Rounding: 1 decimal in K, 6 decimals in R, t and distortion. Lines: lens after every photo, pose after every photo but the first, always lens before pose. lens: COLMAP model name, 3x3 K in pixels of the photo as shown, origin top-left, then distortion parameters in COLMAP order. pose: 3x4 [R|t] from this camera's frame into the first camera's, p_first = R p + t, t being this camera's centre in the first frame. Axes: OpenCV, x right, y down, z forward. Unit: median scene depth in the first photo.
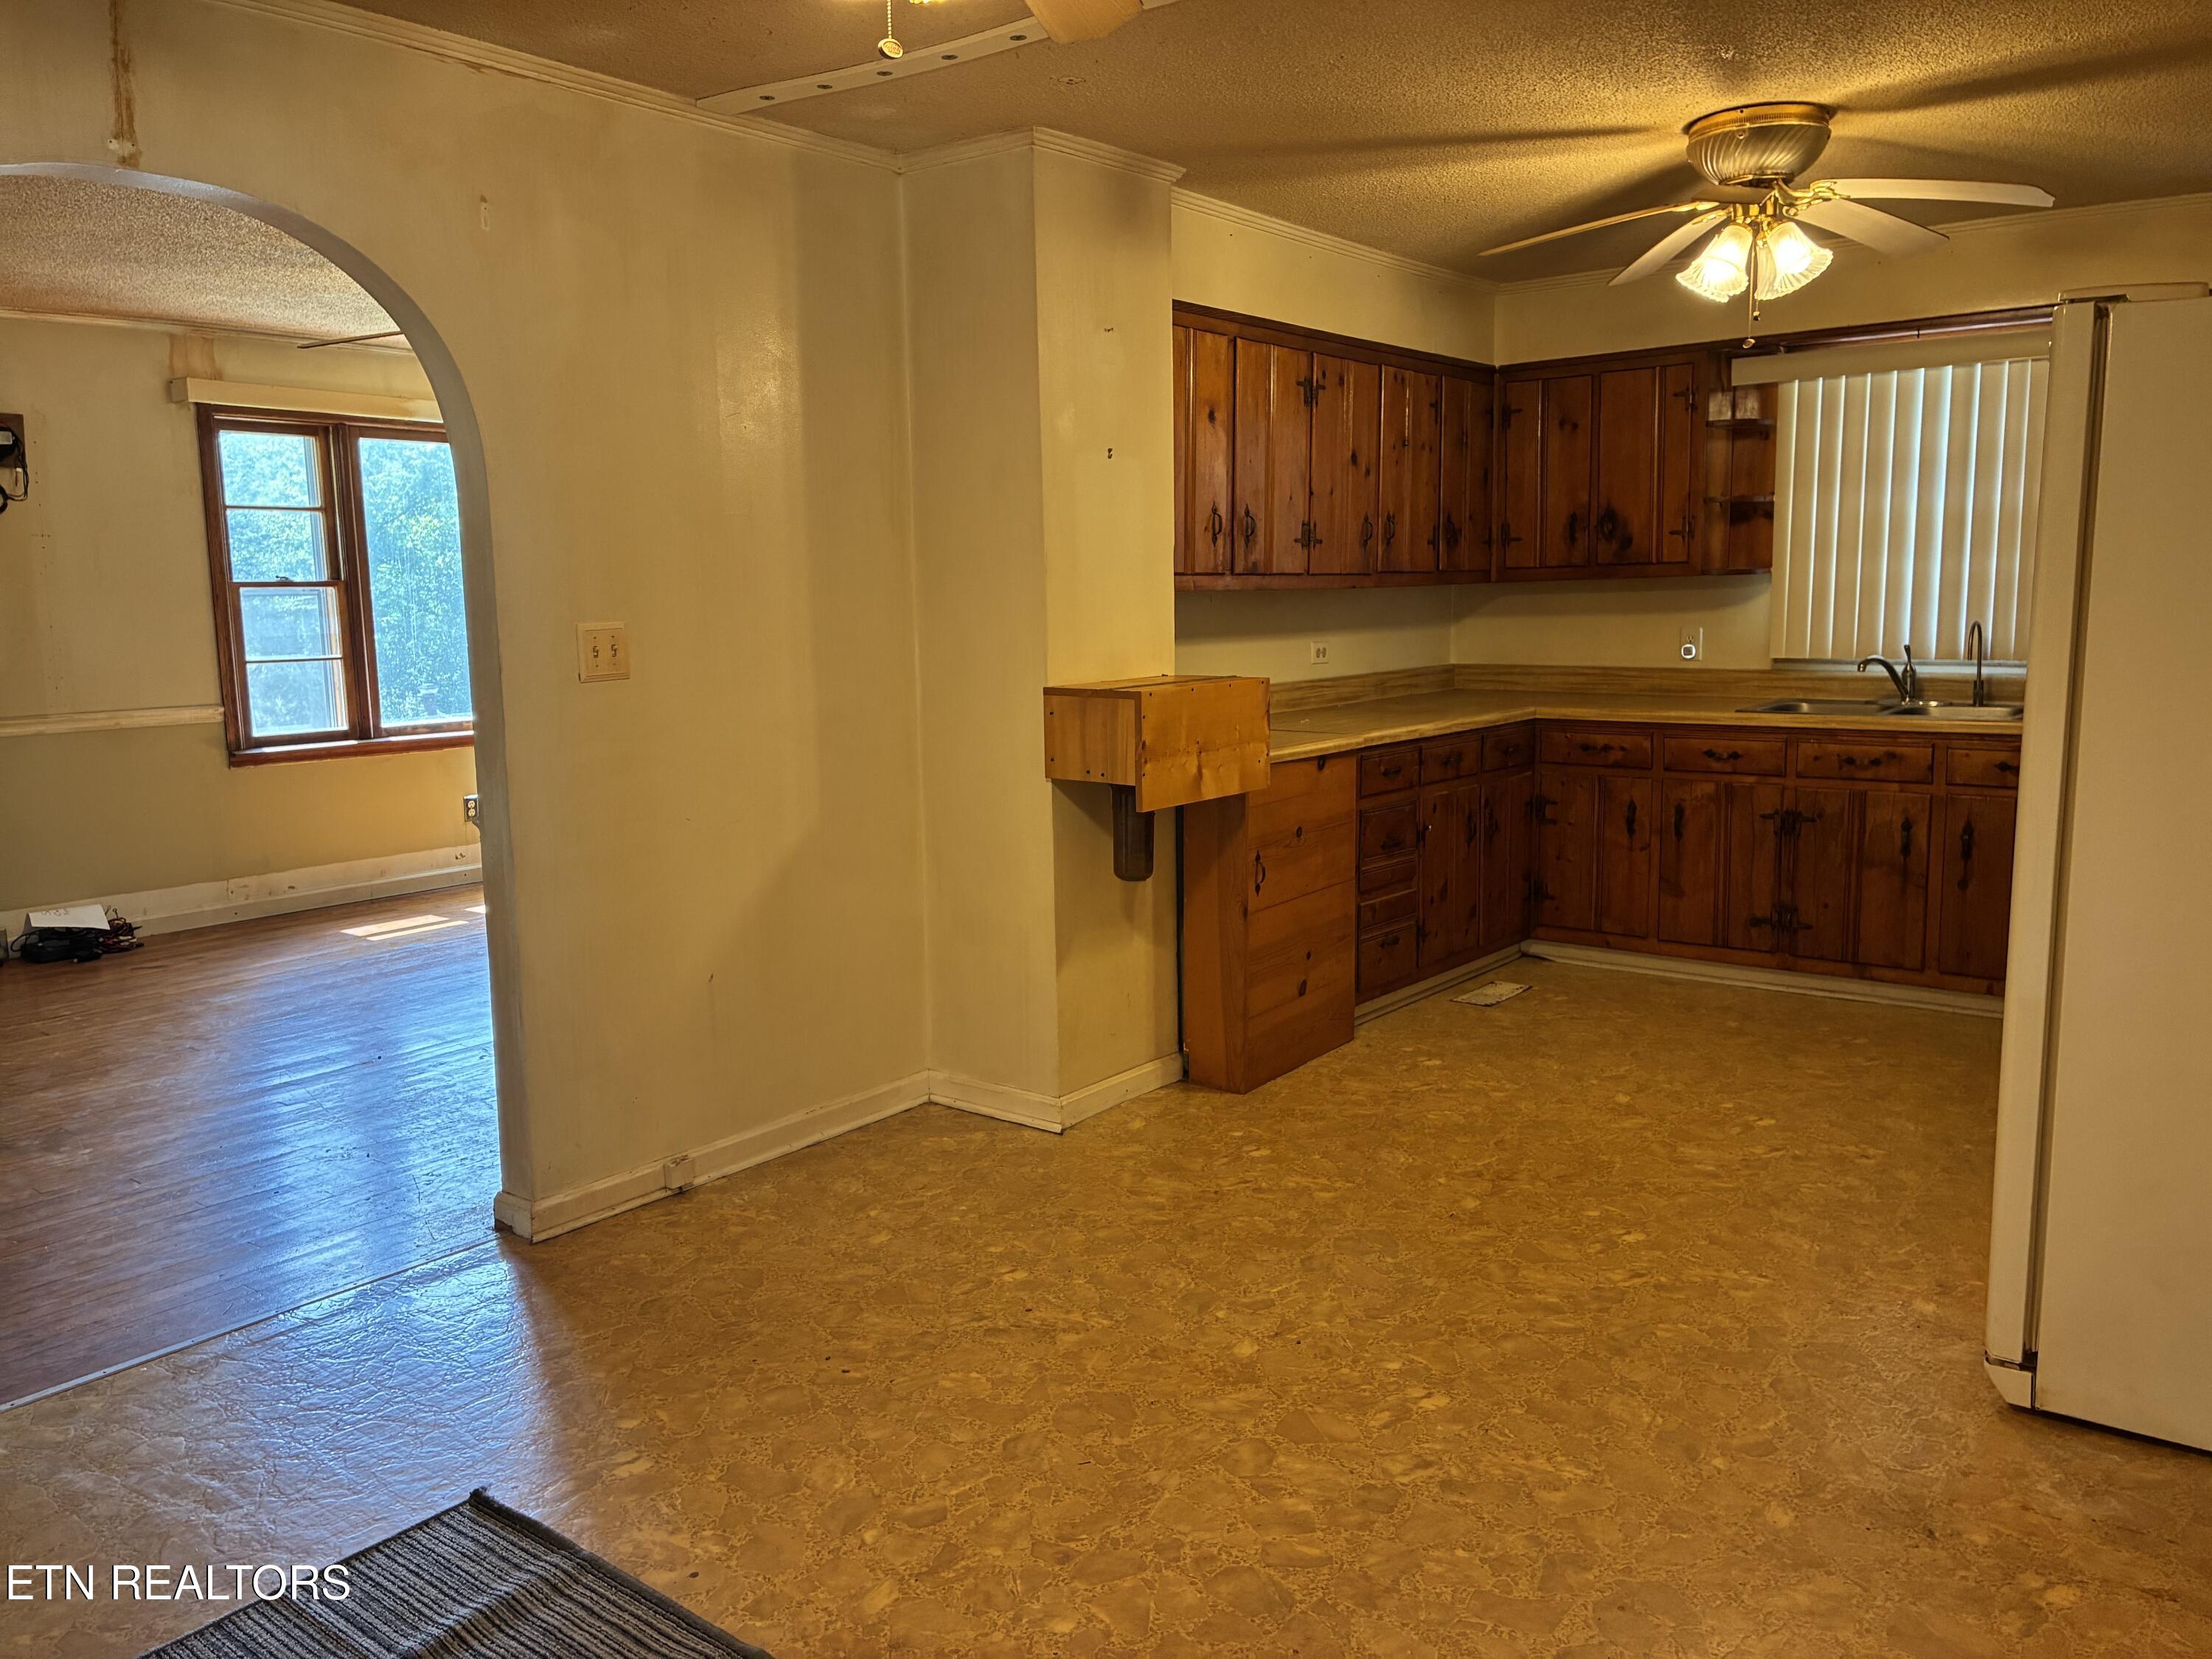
lens RADIAL K [[1684.4, 0, 1105.8], [0, 1684.4, 809.0], [0, 0, 1]] dist [0.046825, -0.043950]
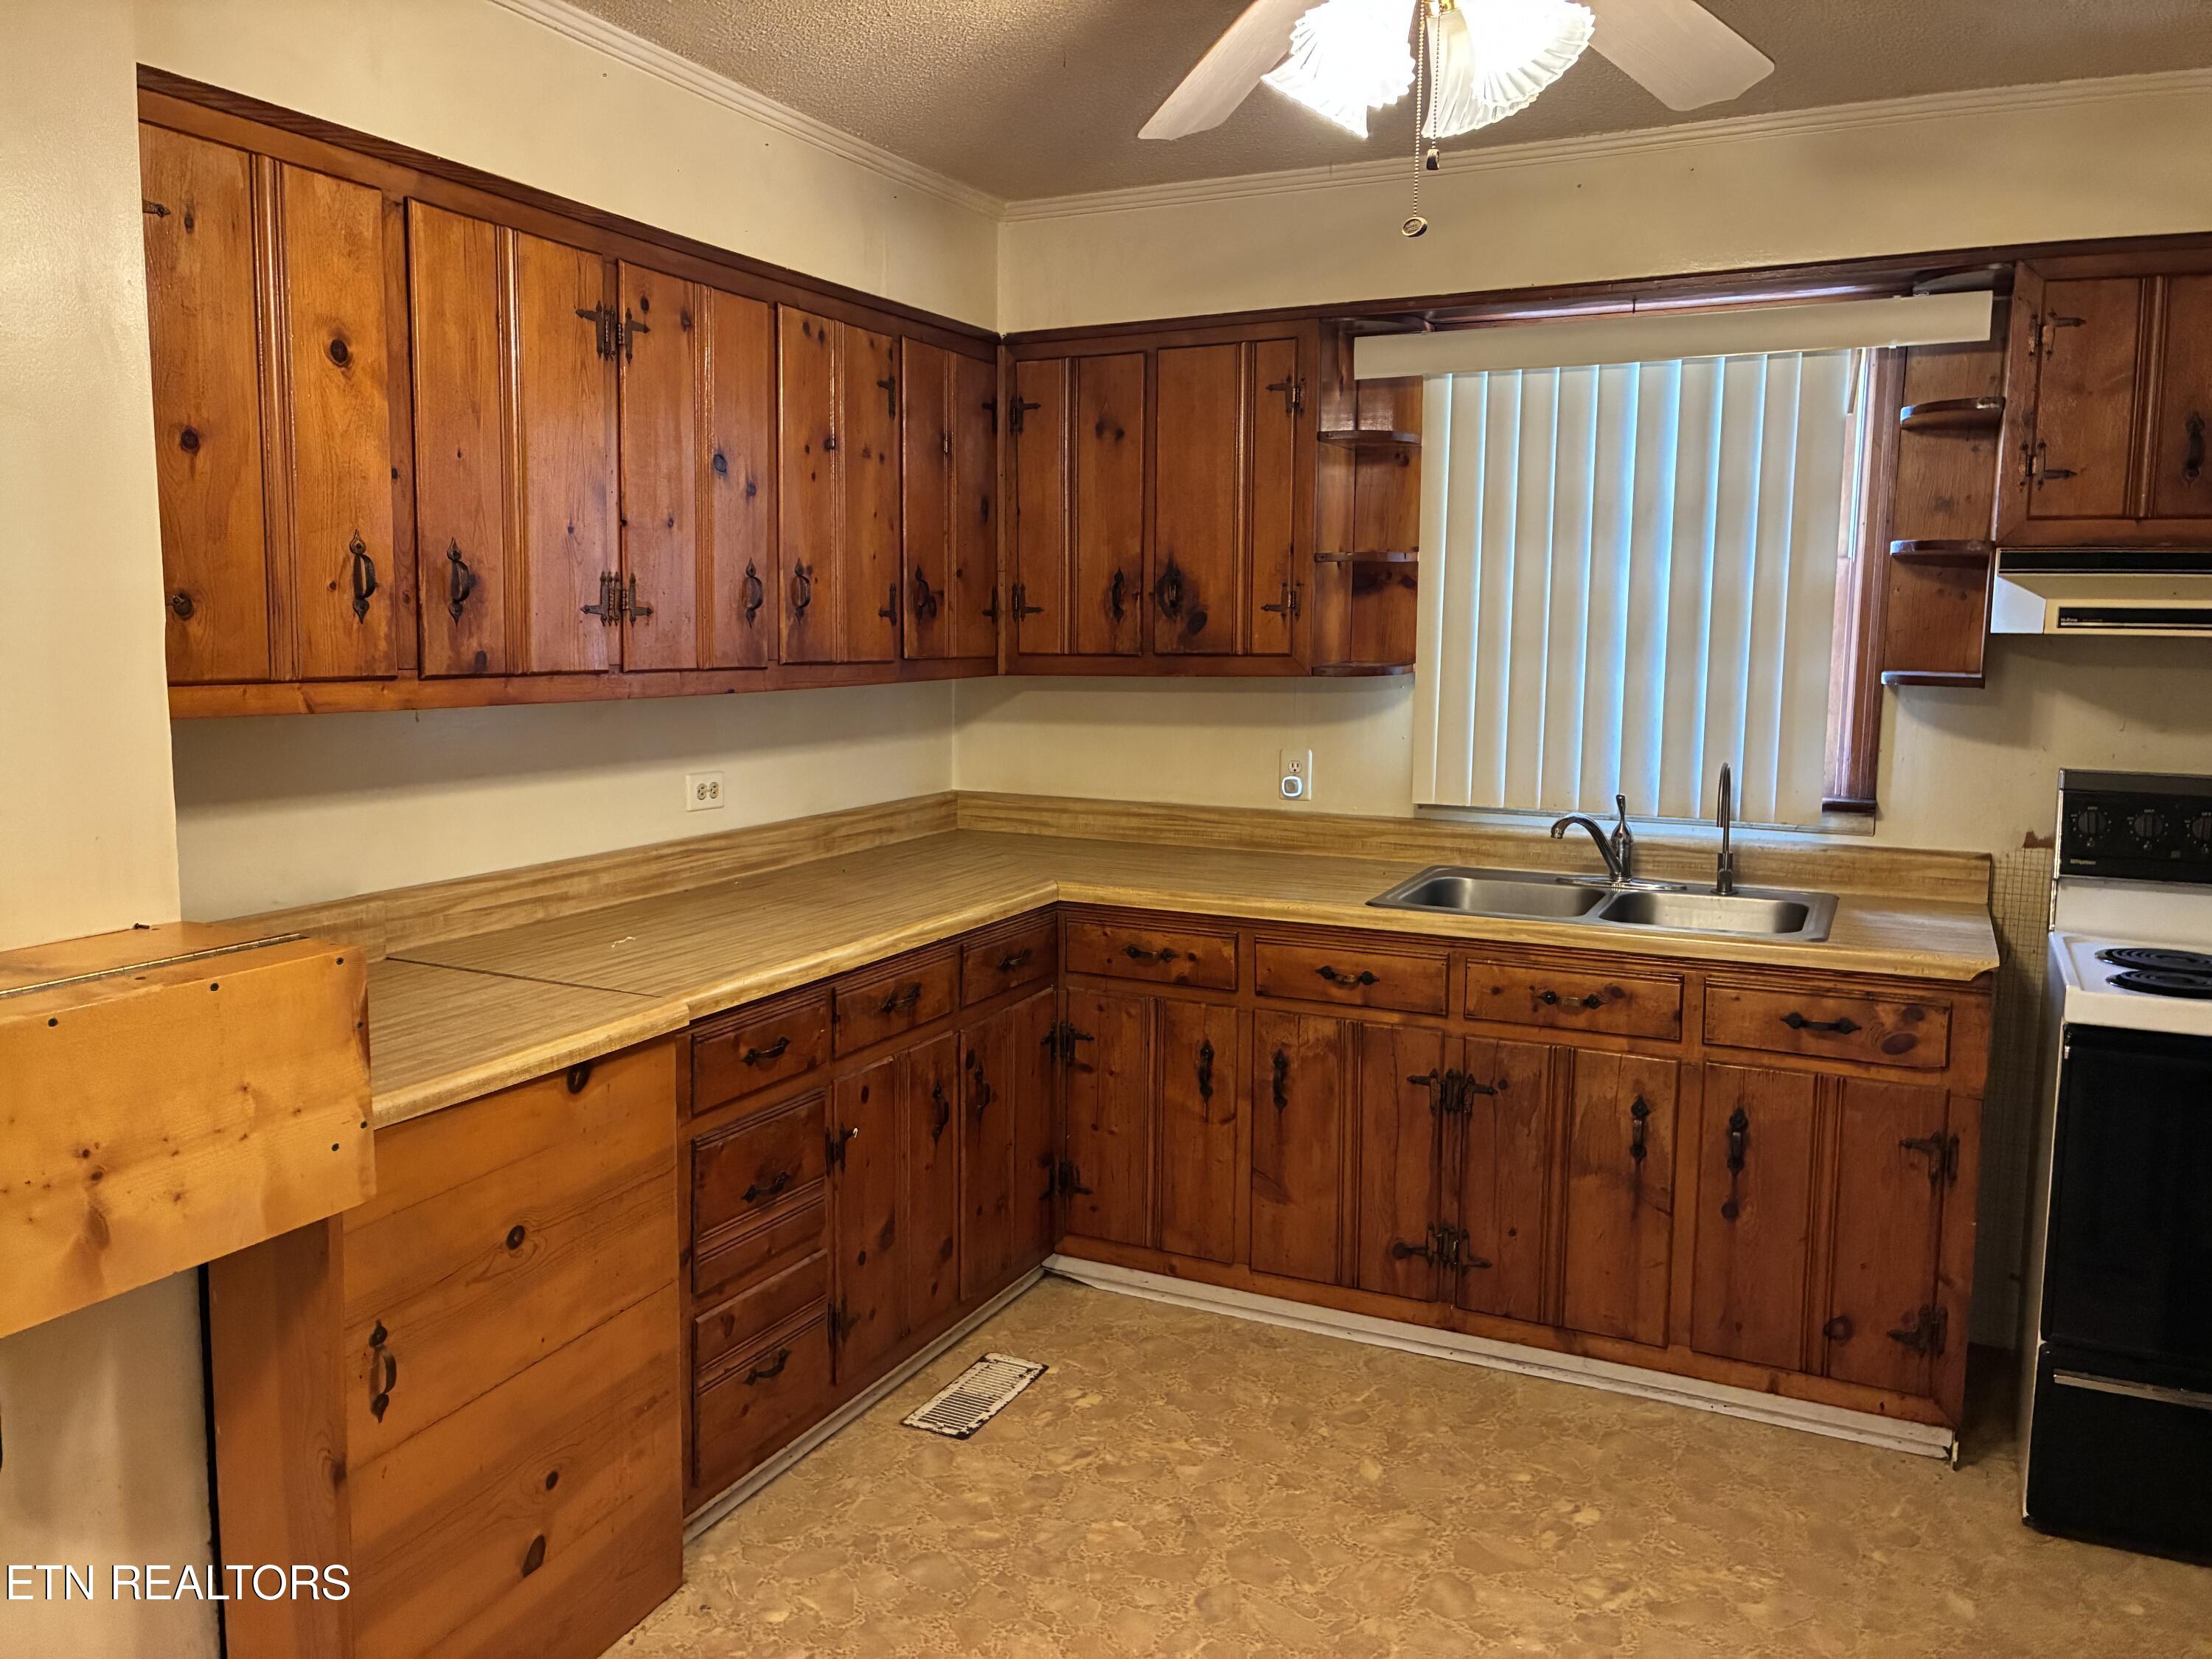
lens RADIAL K [[1684.4, 0, 1068.5], [0, 1684.4, 815.0], [0, 0, 1]] dist [0.046825, -0.043950]
pose [[0.980303, -0.002874, 0.197478, 0.156197], [0.005766, 0.999884, -0.014073, -0.087426], [-0.197415, 0.014934, 0.980206, 0.453555]]
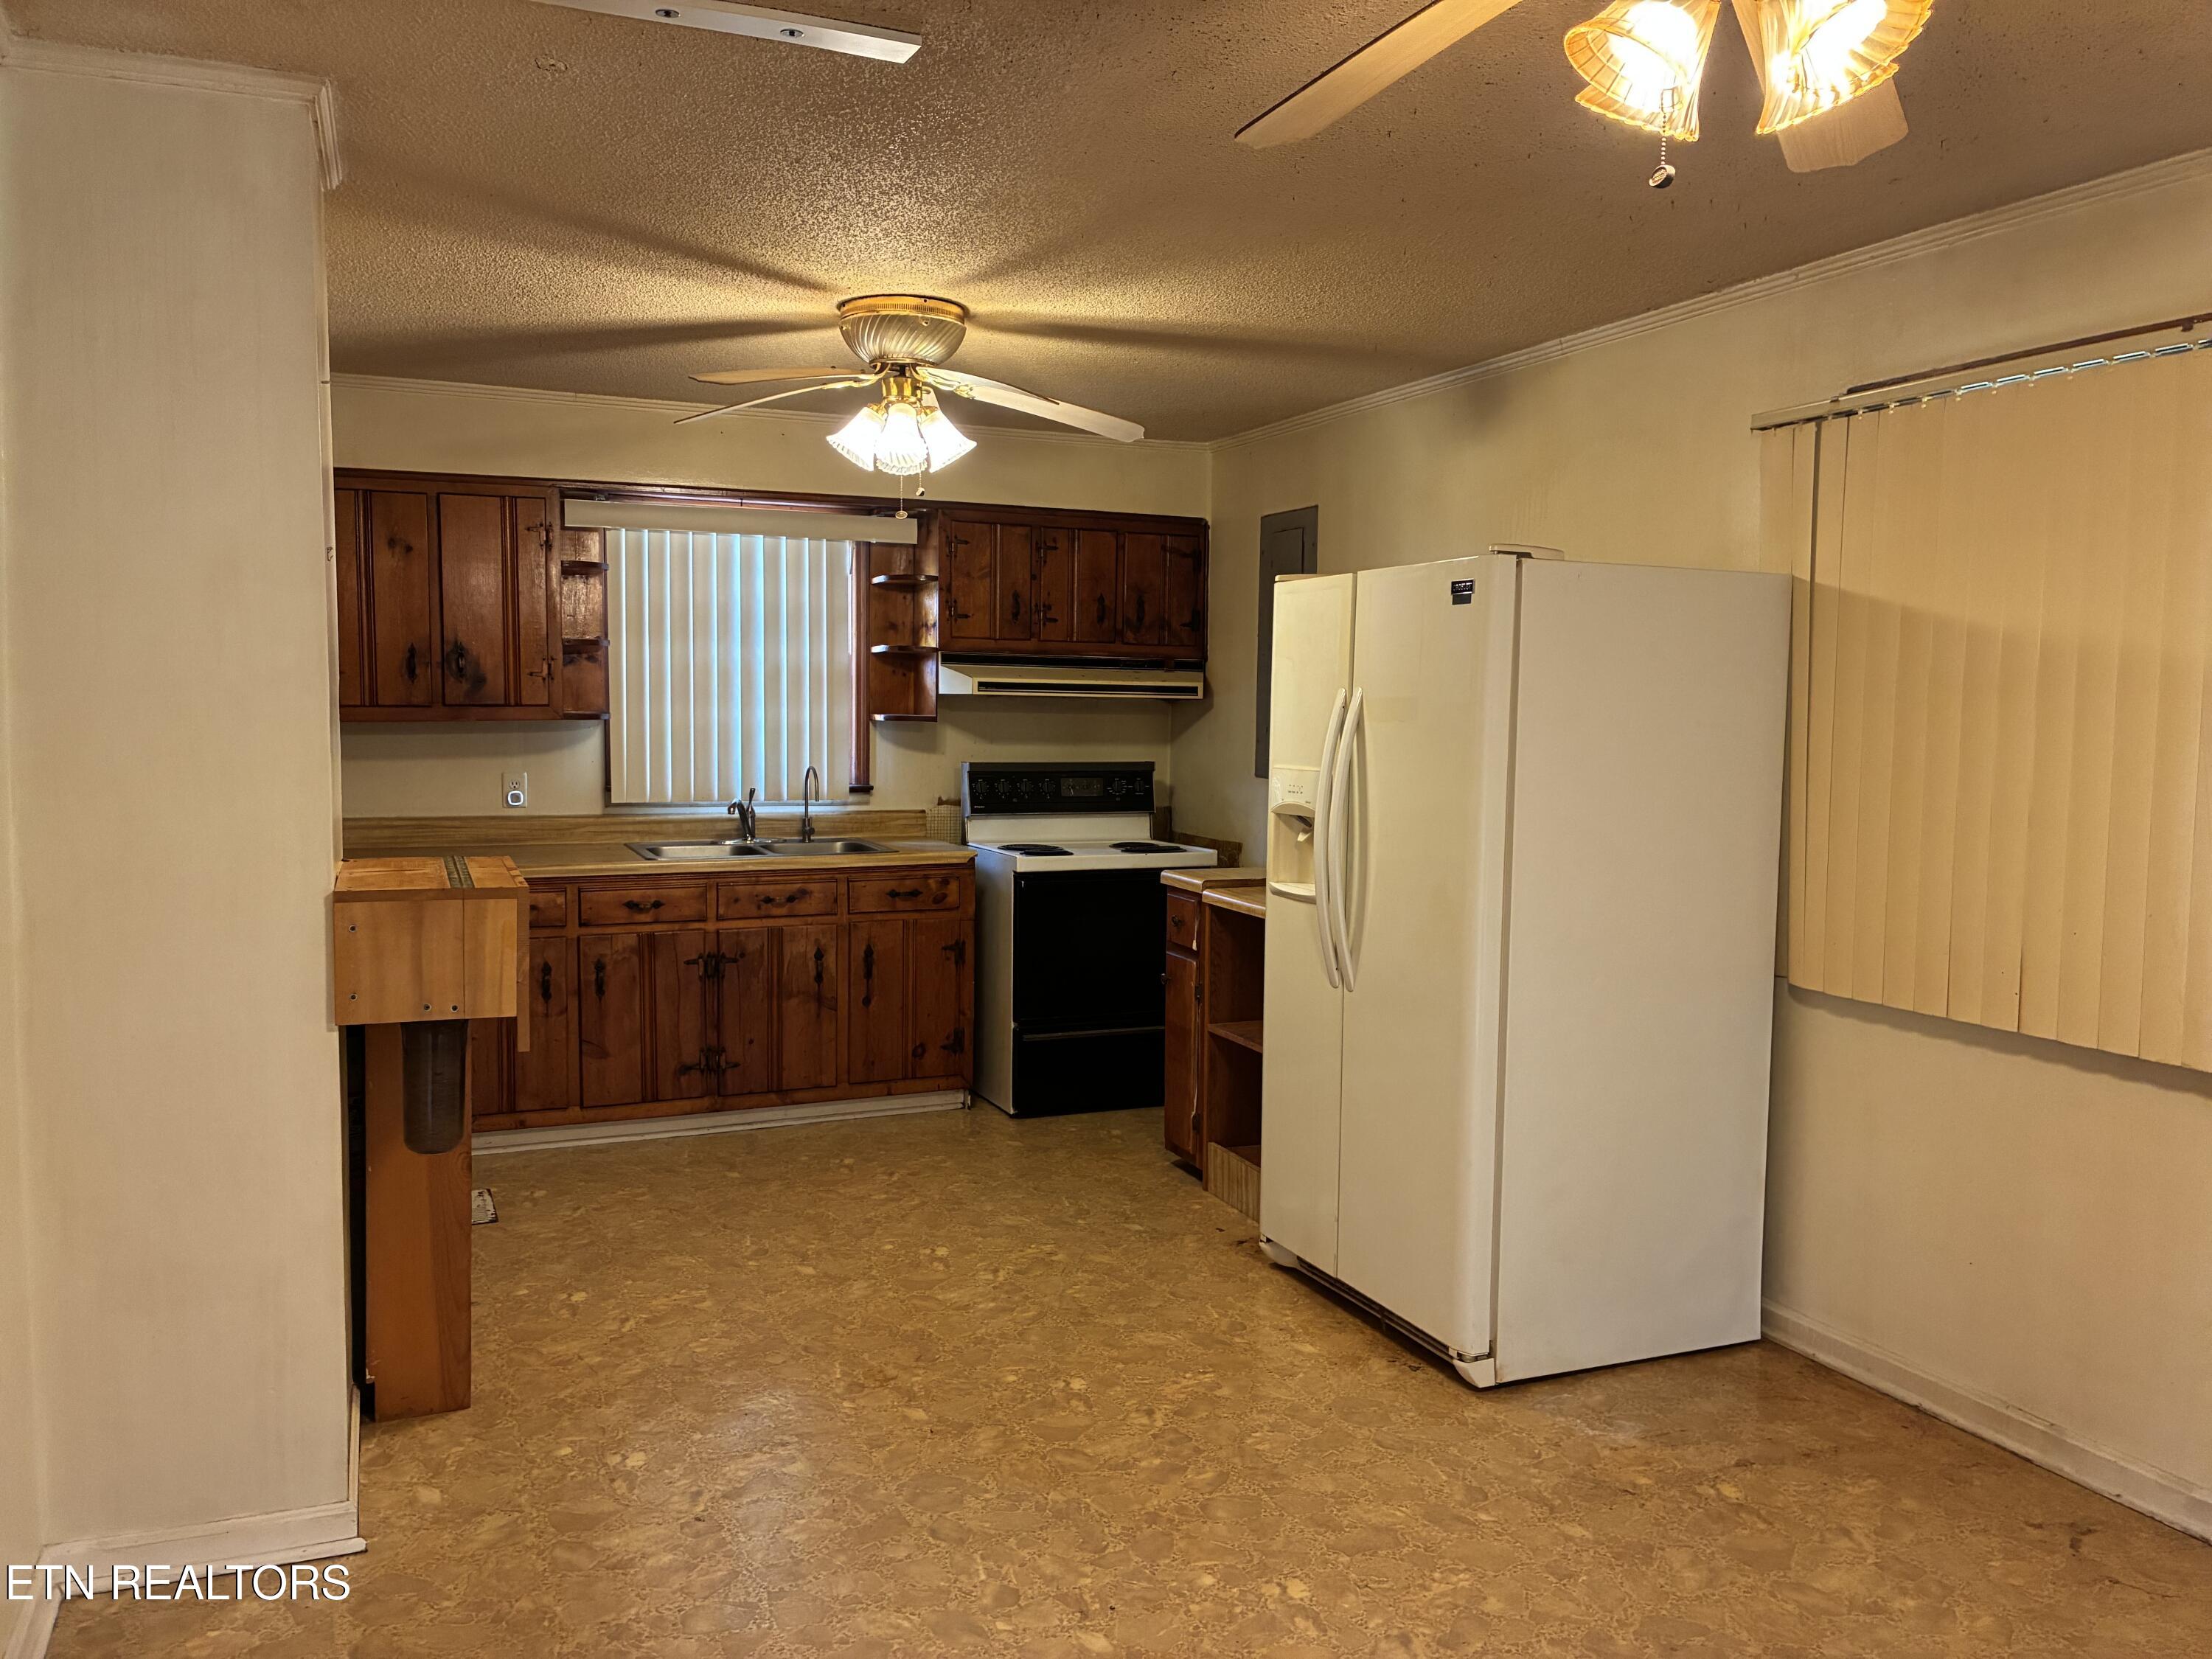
lens RADIAL K [[1684.4, 0, 1101.0], [0, 1684.4, 814.9], [0, 0, 1]] dist [0.046825, -0.043950]
pose [[0.482414, -0.039896, 0.875034, -0.382216], [0.095472, 0.995406, -0.007250, -0.054591], [-0.870725, 0.087039, 0.484006, 0.315748]]
